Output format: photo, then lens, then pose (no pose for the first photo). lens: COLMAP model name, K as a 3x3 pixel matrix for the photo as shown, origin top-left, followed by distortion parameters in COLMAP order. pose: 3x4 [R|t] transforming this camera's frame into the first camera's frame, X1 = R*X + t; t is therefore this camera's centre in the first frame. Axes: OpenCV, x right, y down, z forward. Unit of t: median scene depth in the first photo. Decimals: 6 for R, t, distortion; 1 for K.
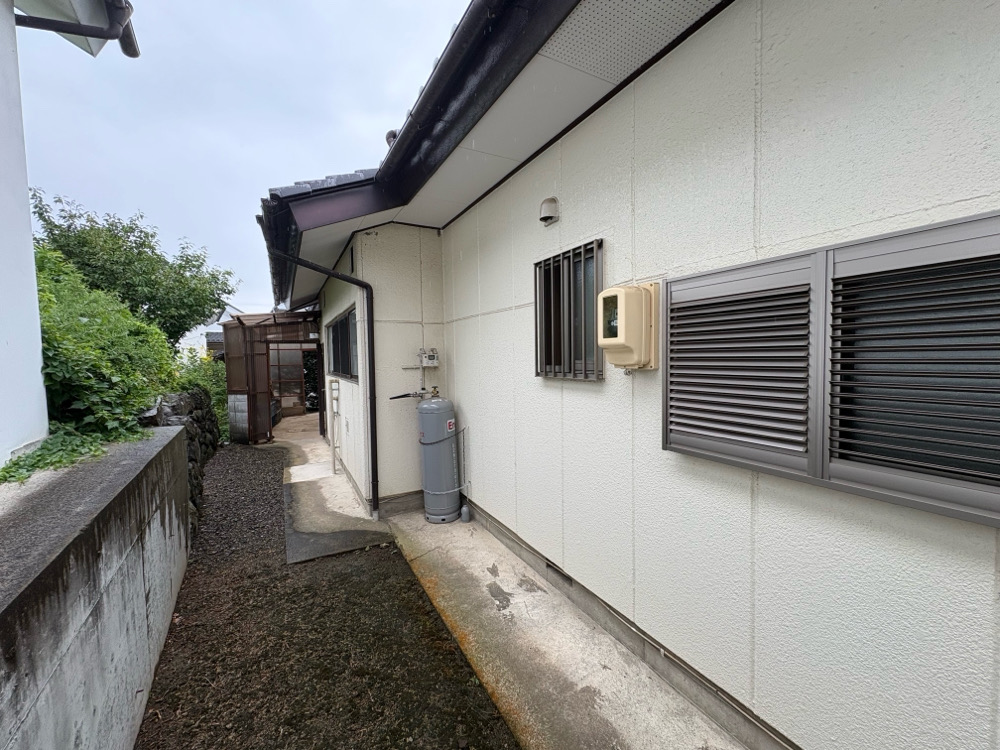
lens RADIAL K [[396.4, 0, 500.0], [0, 396.4, 375.0], [0, 0, 1]] dist [0.000384, -0.000026]
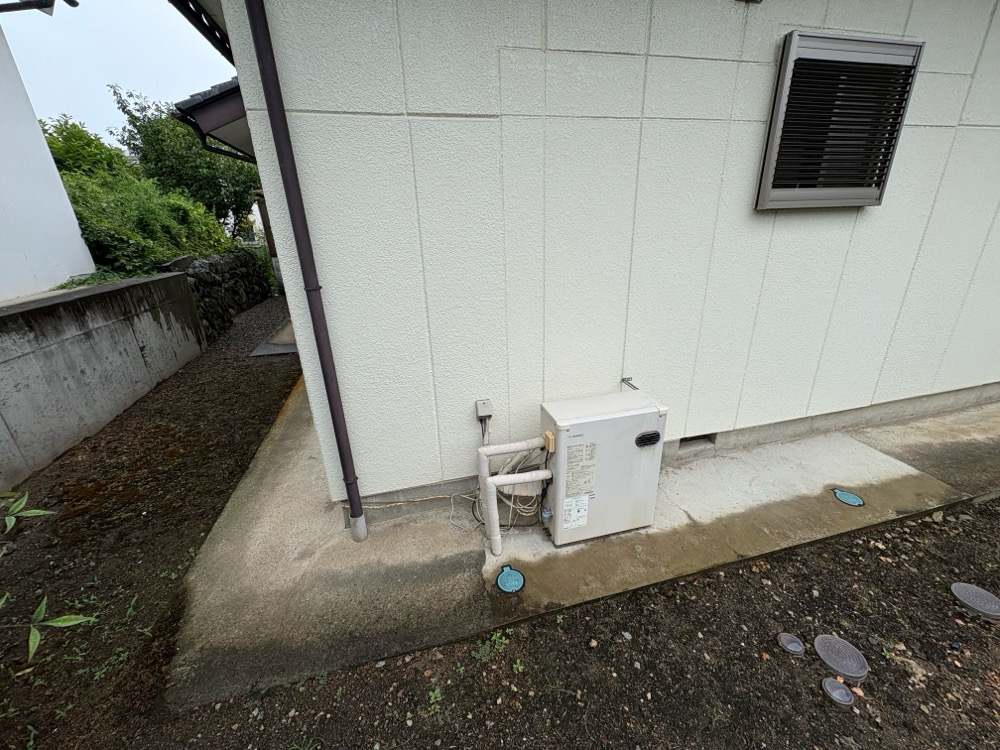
lens RADIAL K [[396.4, 0, 500.0], [0, 396.4, 375.0], [0, 0, 1]] dist [0.000384, -0.000026]
pose [[0.968912, 0.075253, -0.235684, 1.042029], [0.002900, 0.949098, 0.314967, 0.022447], [0.247390, -0.305858, 0.919374, -0.367498]]
